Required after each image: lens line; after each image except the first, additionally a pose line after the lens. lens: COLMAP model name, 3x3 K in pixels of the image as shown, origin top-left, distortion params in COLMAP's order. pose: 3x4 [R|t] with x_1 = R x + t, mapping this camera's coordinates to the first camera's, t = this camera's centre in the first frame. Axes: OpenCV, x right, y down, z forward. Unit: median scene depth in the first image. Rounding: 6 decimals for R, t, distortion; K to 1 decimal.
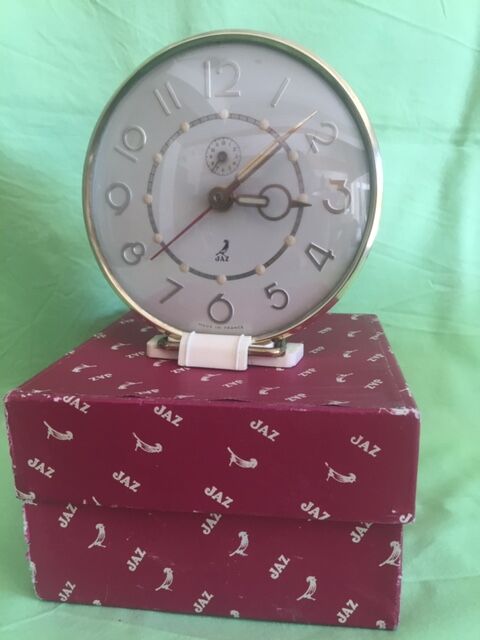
lens RADIAL K [[580.7, 0, 240.2], [0, 580.7, 319.8], [0, 0, 1]] dist [0.014670, 0.007153]
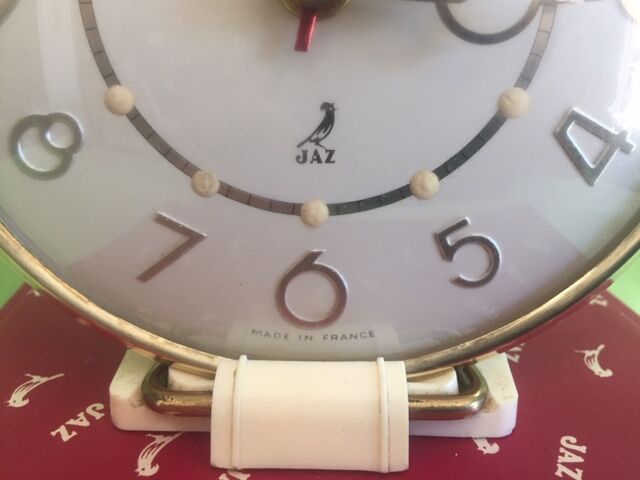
lens RADIAL K [[580.7, 0, 319.8], [0, 580.7, 239.7], [0, 0, 1]] dist [0.014670, 0.007153]
pose [[0.973217, -0.065303, 0.220420, -0.110407], [0.041902, 0.993134, 0.109224, -0.093030], [-0.226040, -0.097062, 0.969270, 0.645986]]
